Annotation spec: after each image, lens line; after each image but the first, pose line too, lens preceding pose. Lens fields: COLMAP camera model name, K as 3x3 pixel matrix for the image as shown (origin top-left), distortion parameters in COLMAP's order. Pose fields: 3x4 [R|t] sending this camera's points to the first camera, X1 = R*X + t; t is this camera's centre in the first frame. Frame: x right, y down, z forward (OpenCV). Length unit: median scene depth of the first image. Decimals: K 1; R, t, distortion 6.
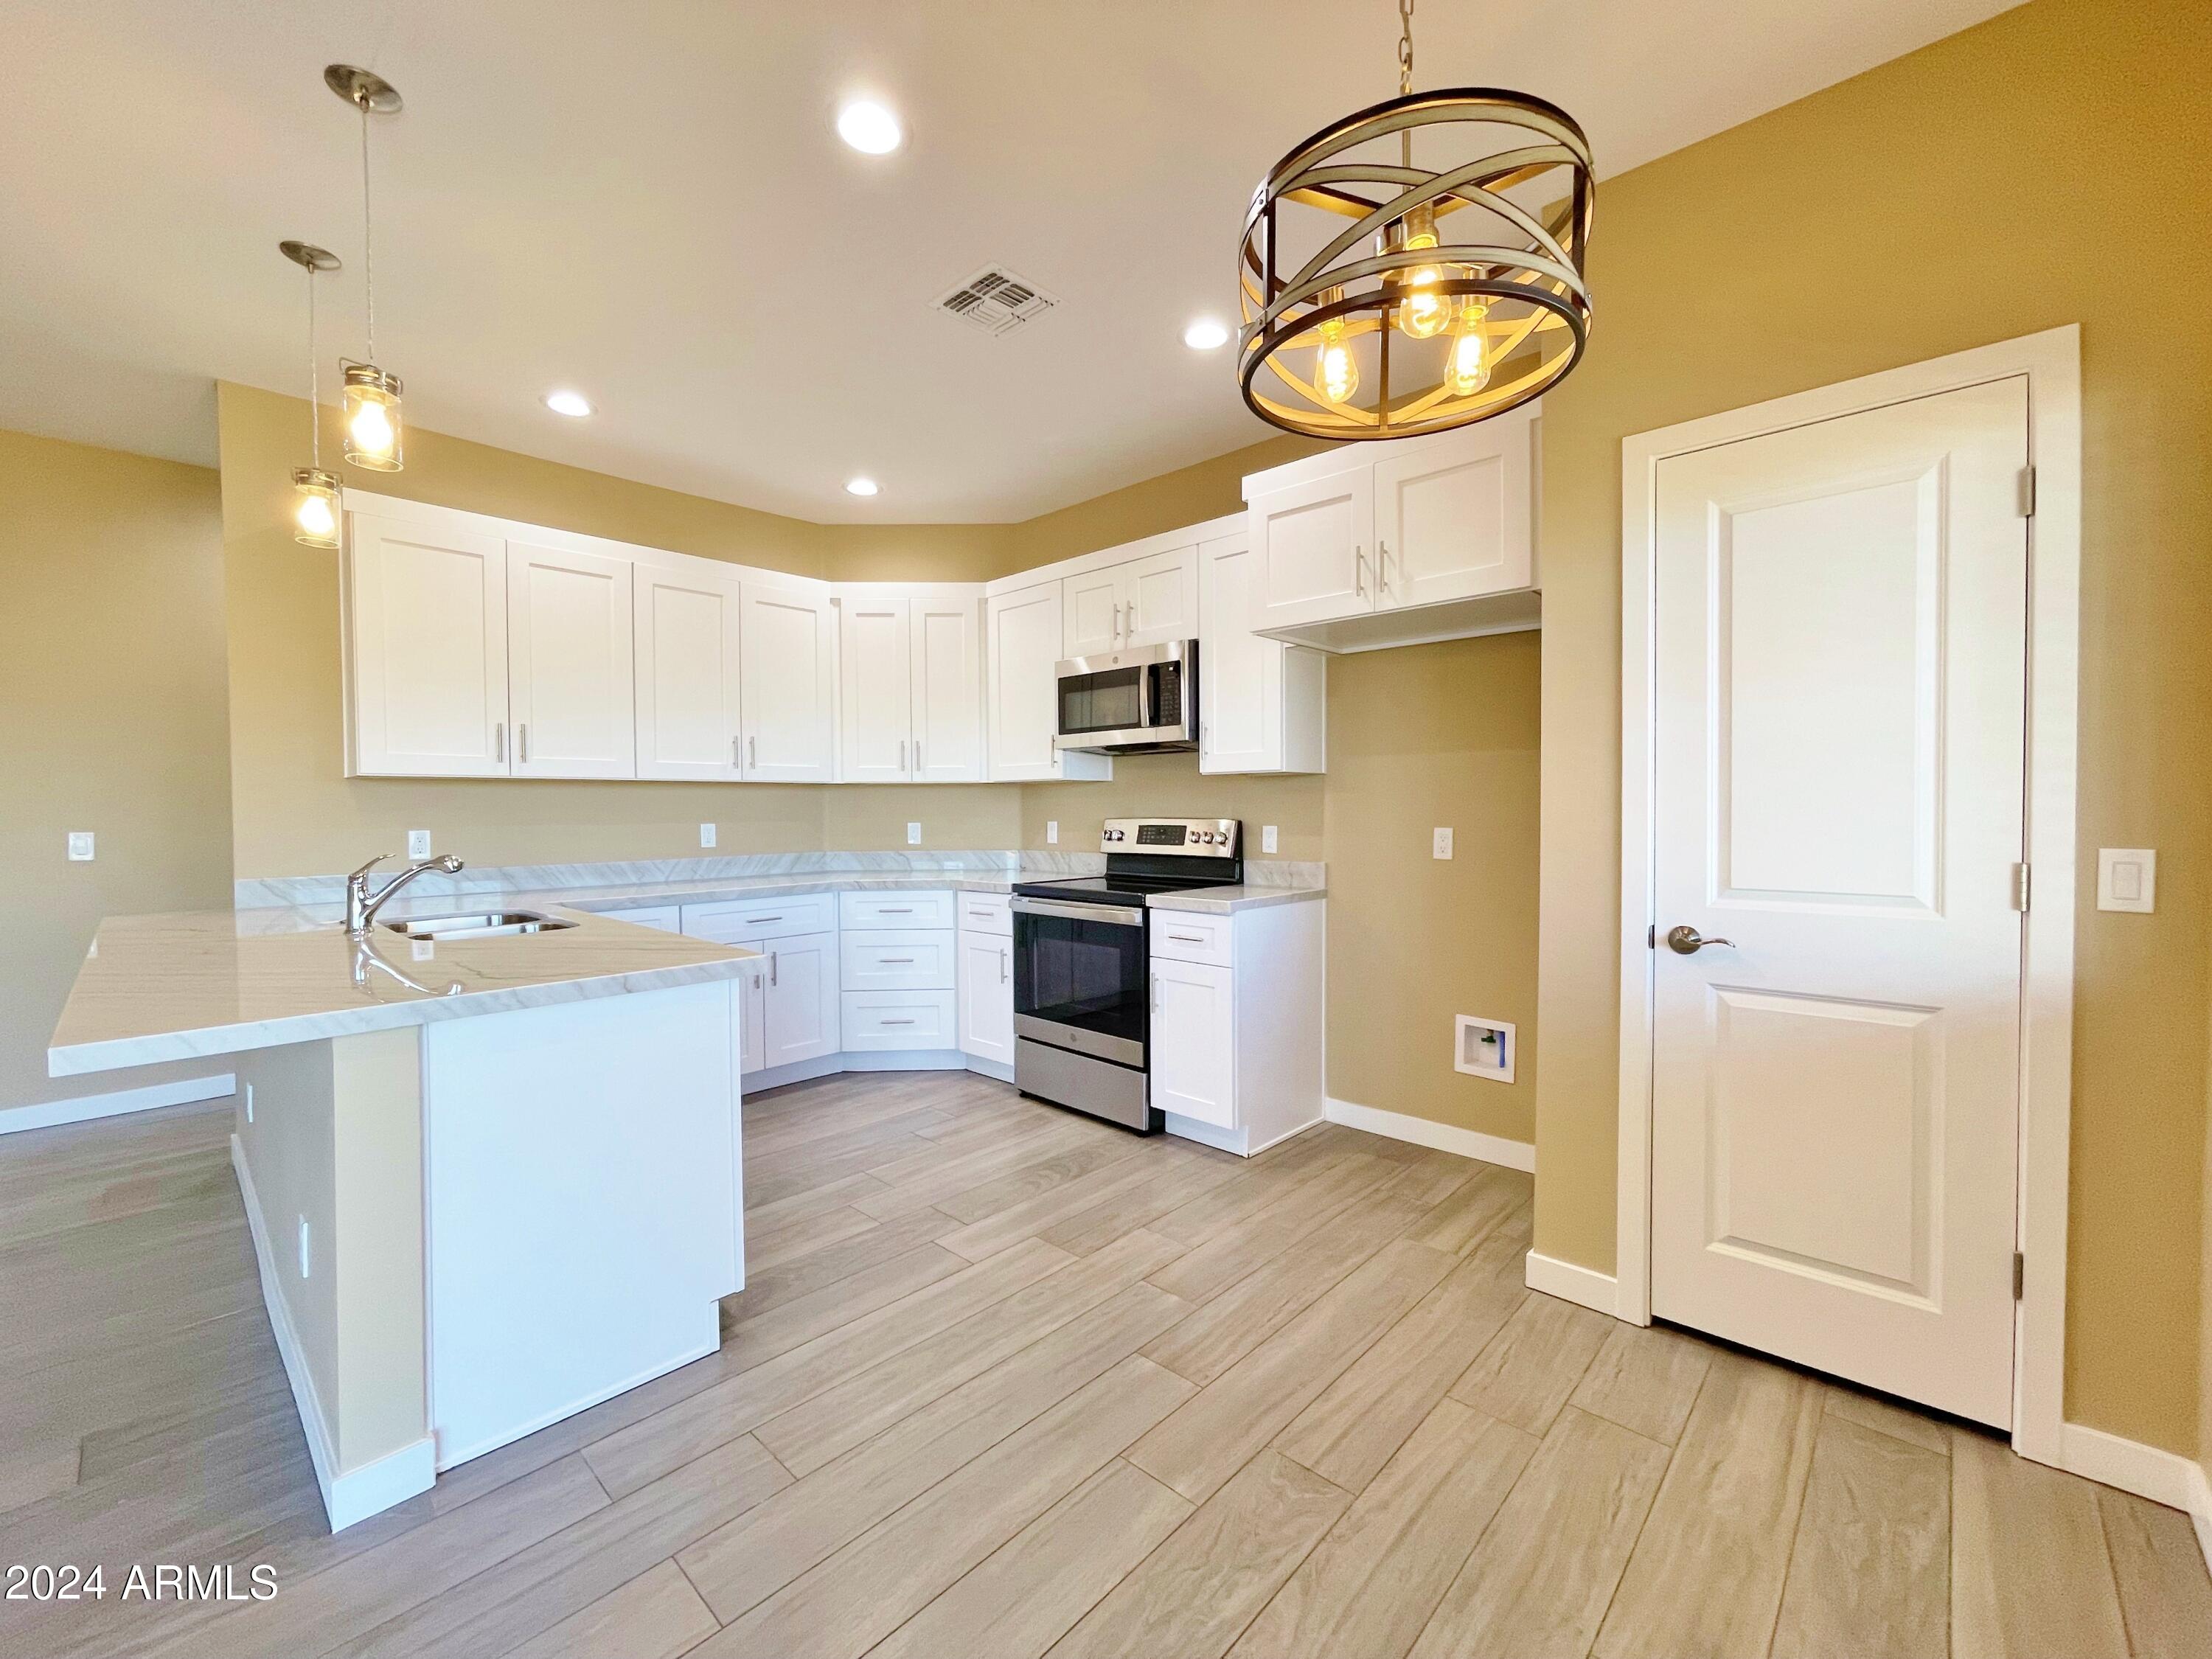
lens RADIAL K [[900.2, 0, 1106.0], [0, 900.2, 829.5], [0, 0, 1]] dist [0.000577, 0.000919]
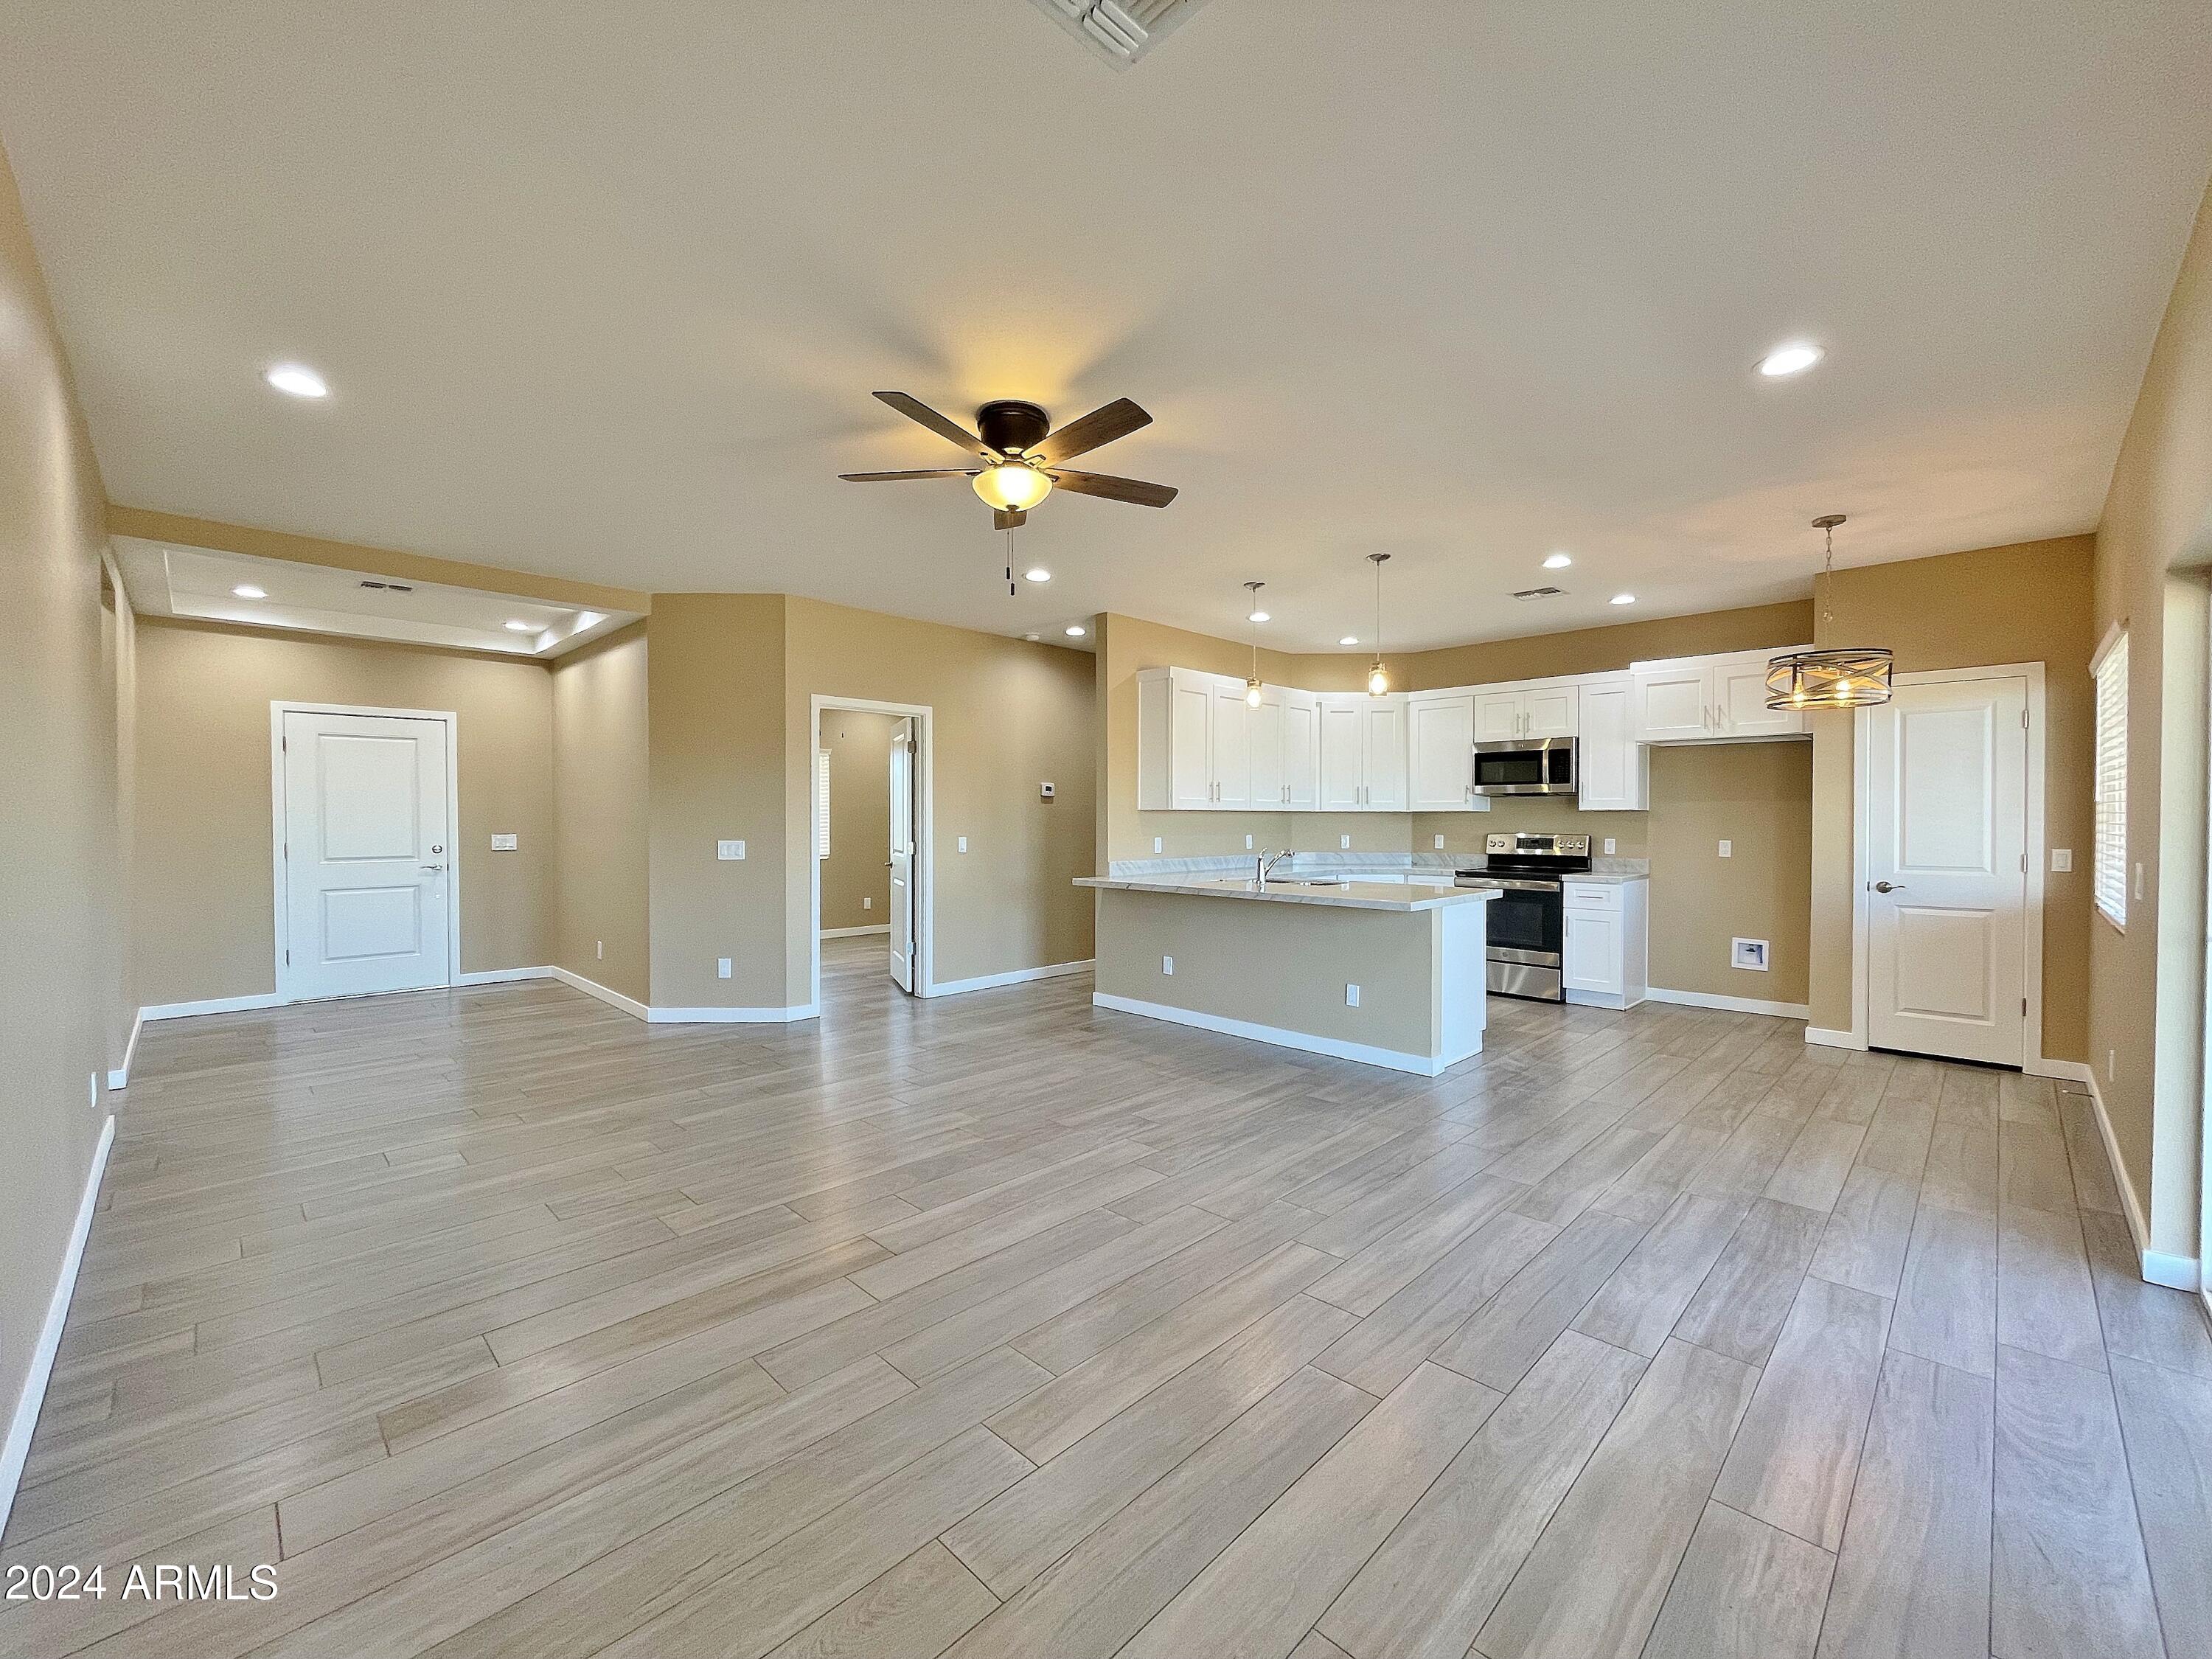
lens RADIAL K [[900.2, 0, 1106.0], [0, 900.2, 829.5], [0, 0, 1]] dist [0.000577, 0.000919]
pose [[0.999543, 0.006760, -0.029473, -0.826925], [-0.007119, 0.999902, -0.012072, 0.007217], [0.029388, 0.012276, 0.999493, -0.889782]]
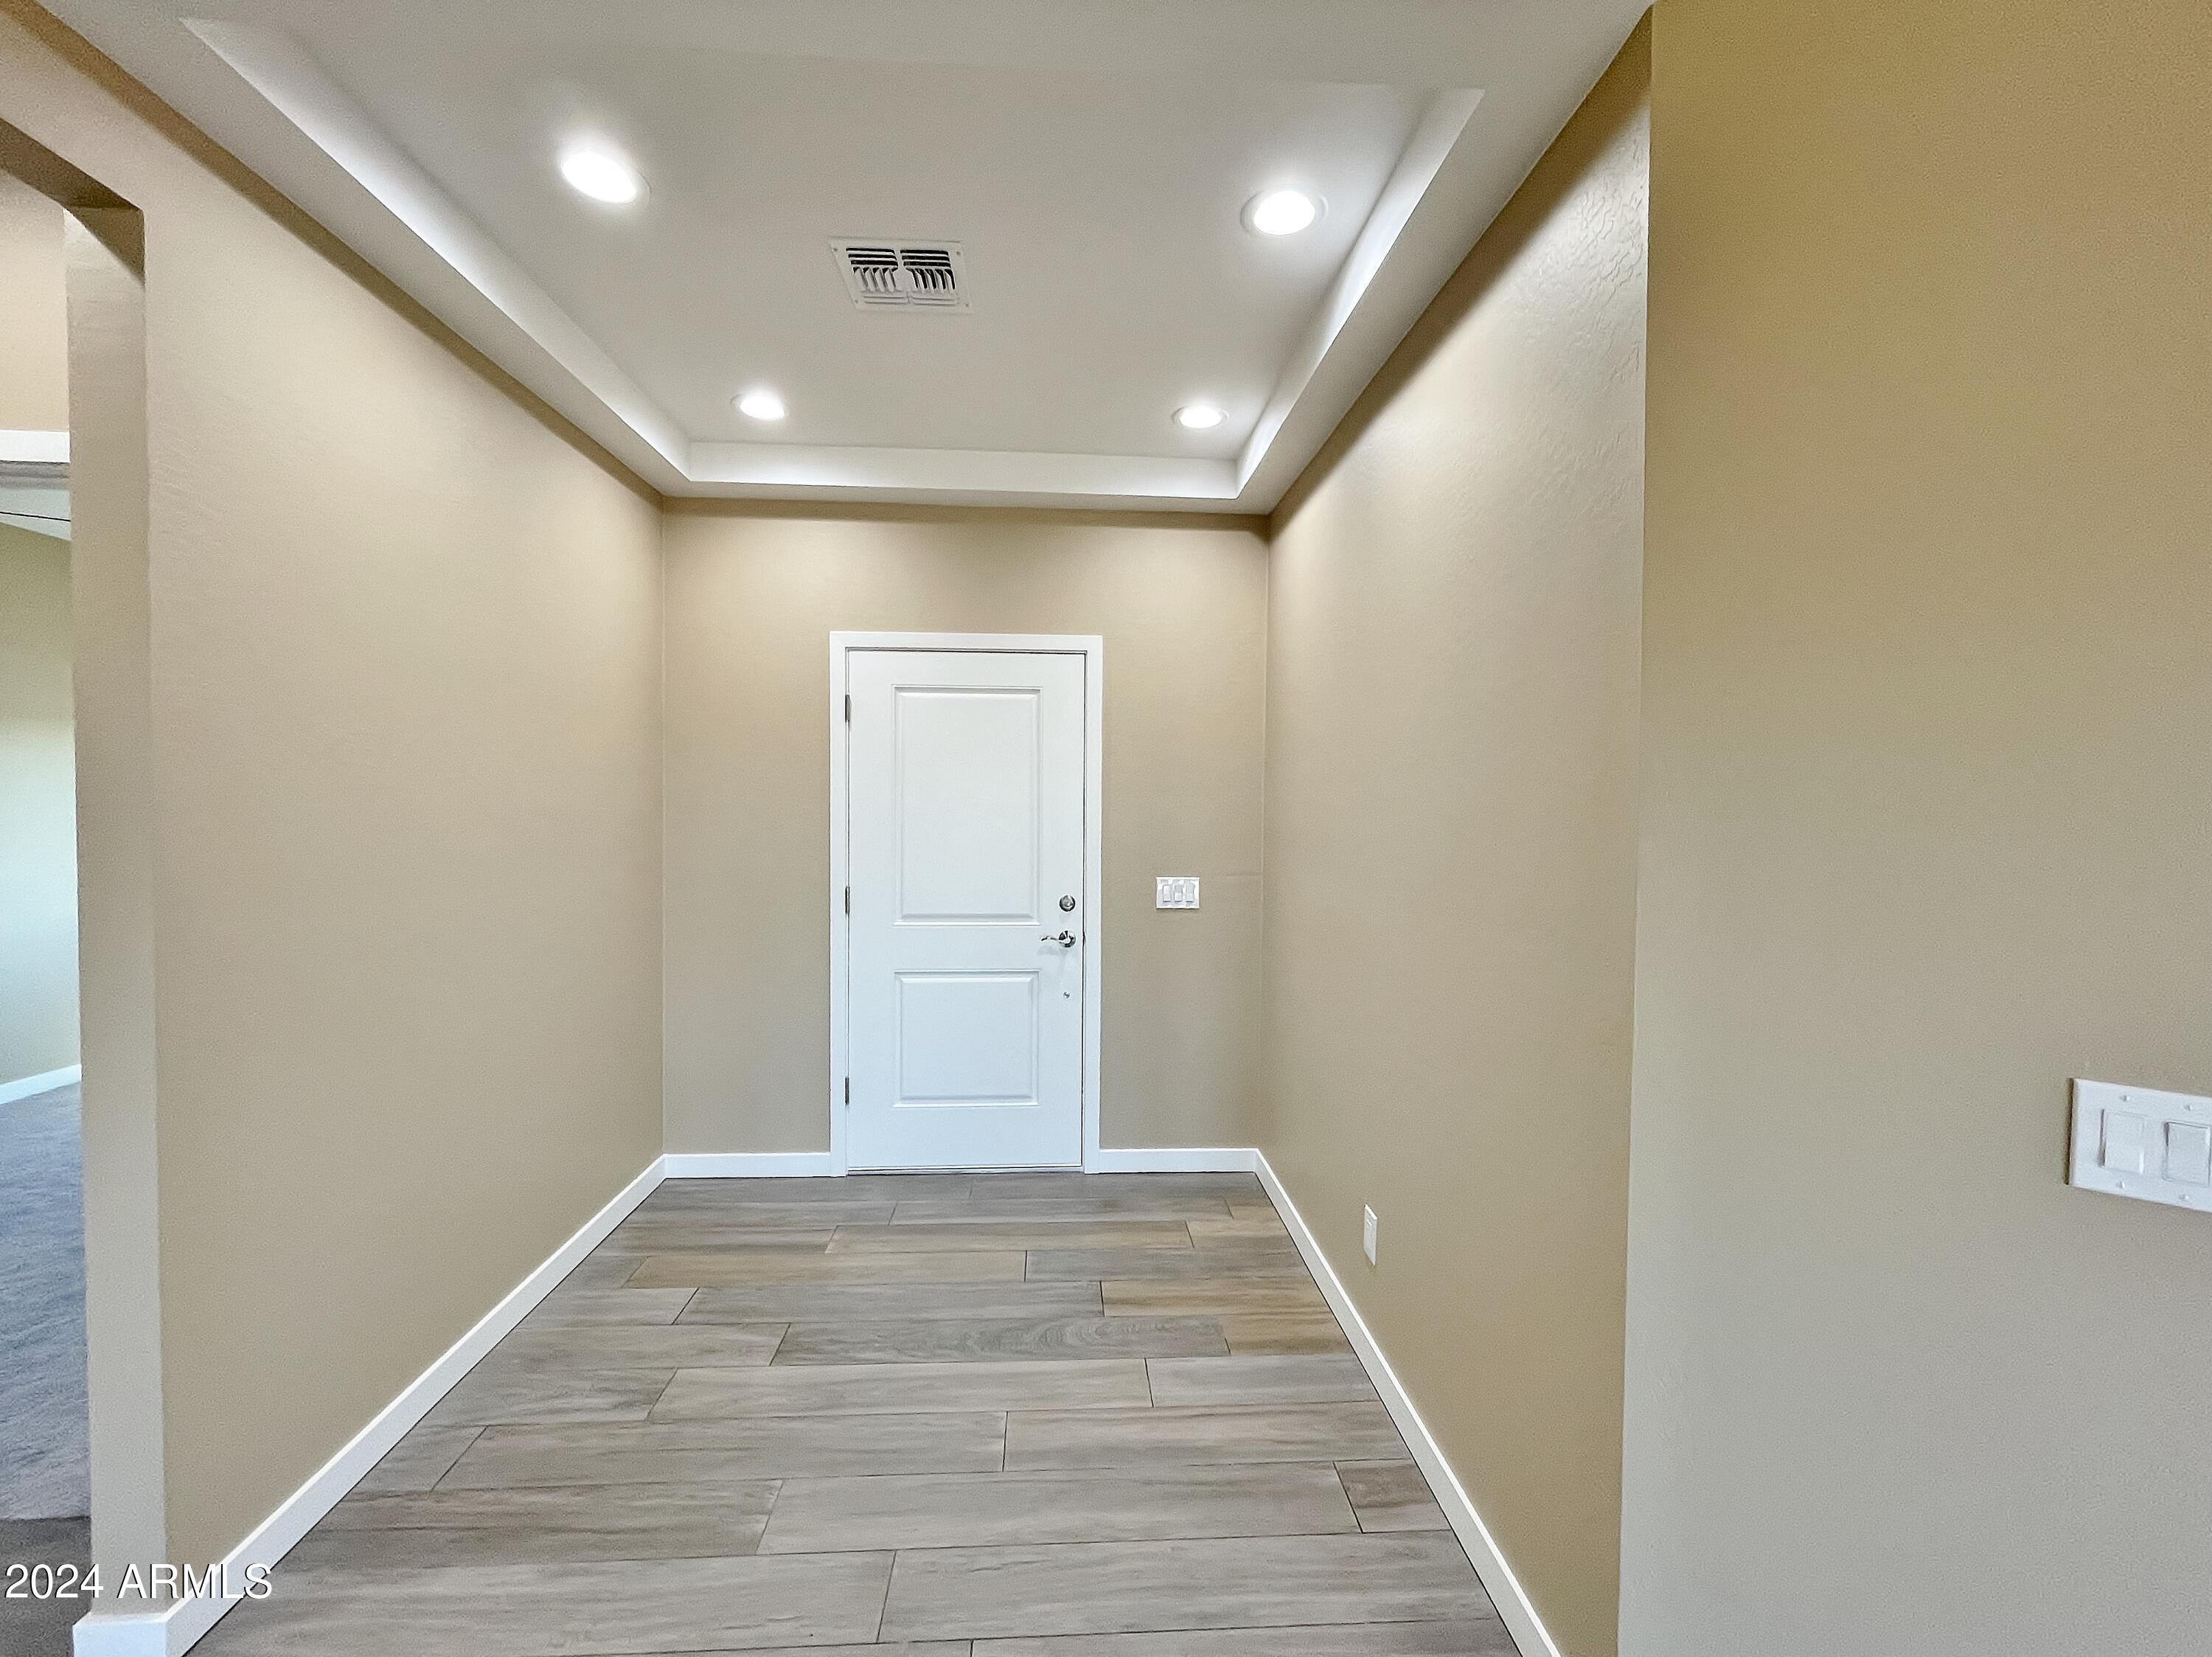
lens RADIAL K [[887.1, 0, 1106.0], [0, 887.1, 828.5], [0, 0, 1]] dist [-0.003057, -0.003773]
pose [[0.730472, 0.031017, -0.682238, -1.629739], [-0.033281, 0.999398, 0.009801, -0.058026], [0.682131, 0.015546, 0.731064, 0.325363]]
